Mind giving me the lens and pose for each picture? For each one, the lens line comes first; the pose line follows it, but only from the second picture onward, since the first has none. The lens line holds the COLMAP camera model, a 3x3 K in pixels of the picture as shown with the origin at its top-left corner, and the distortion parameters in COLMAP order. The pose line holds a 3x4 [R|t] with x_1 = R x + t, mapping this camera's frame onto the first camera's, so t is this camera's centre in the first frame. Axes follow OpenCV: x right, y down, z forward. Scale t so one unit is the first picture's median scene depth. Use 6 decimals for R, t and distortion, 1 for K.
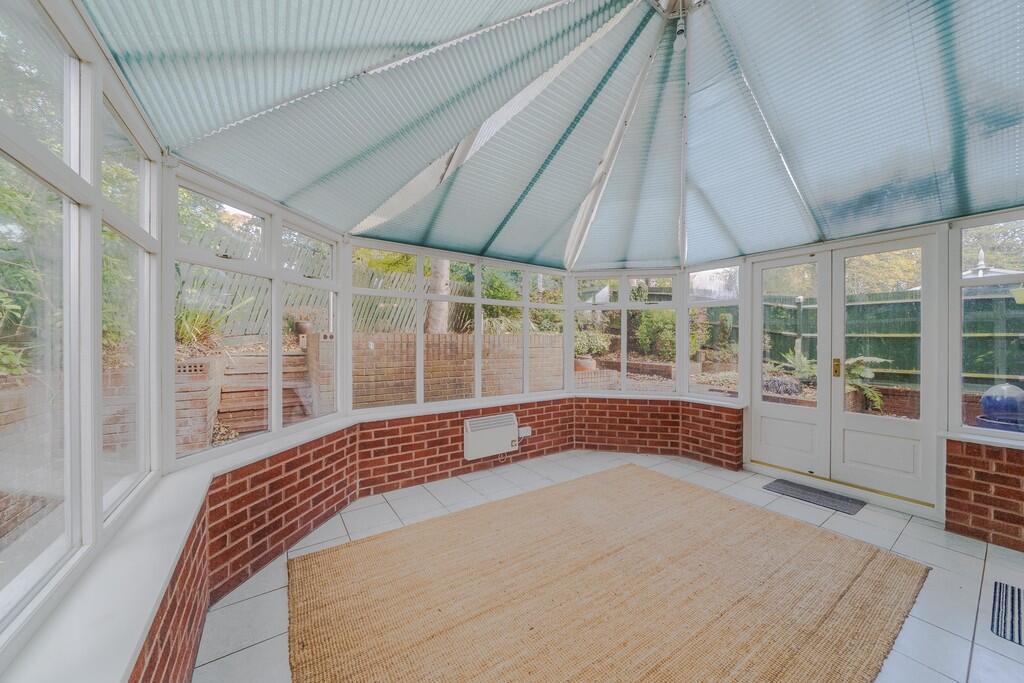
lens RADIAL K [[356.9, 0, 512.8], [0, 356.9, 342.0], [0, 0, 1]] dist [-0.011311, -0.000396]
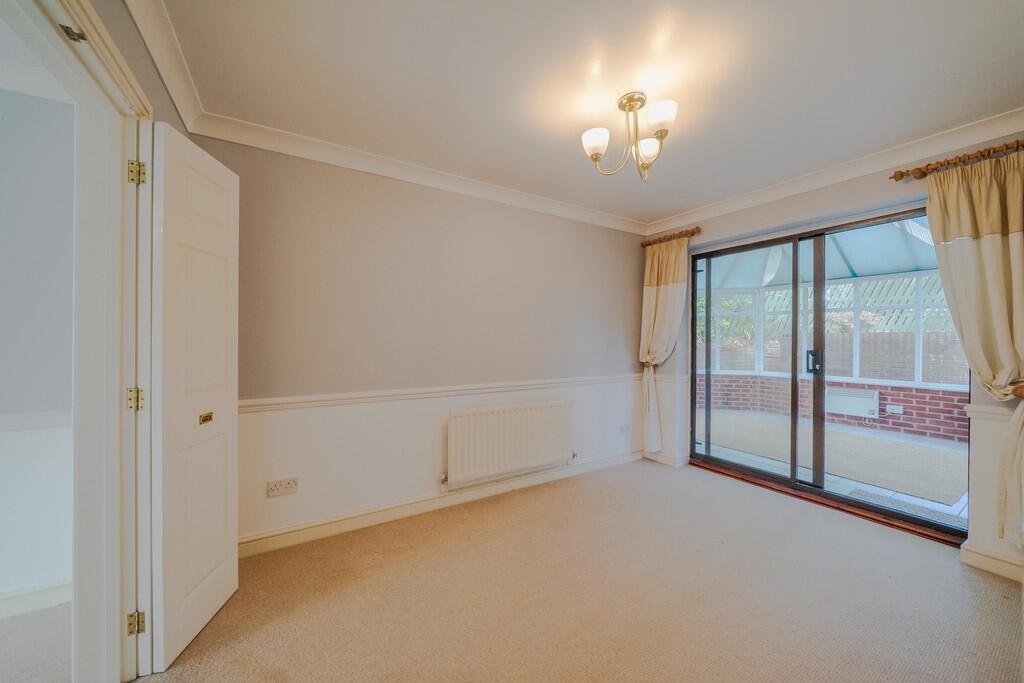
lens RADIAL K [[356.9, 0, 512.5], [0, 356.9, 338.6], [0, 0, 1]] dist [-0.011311, -0.000396]
pose [[-0.033535, -0.002287, -0.999435, 1.405028], [-0.004807, 0.999986, -0.002127, 0.012311], [0.999426, 0.004733, -0.033545, -0.332608]]
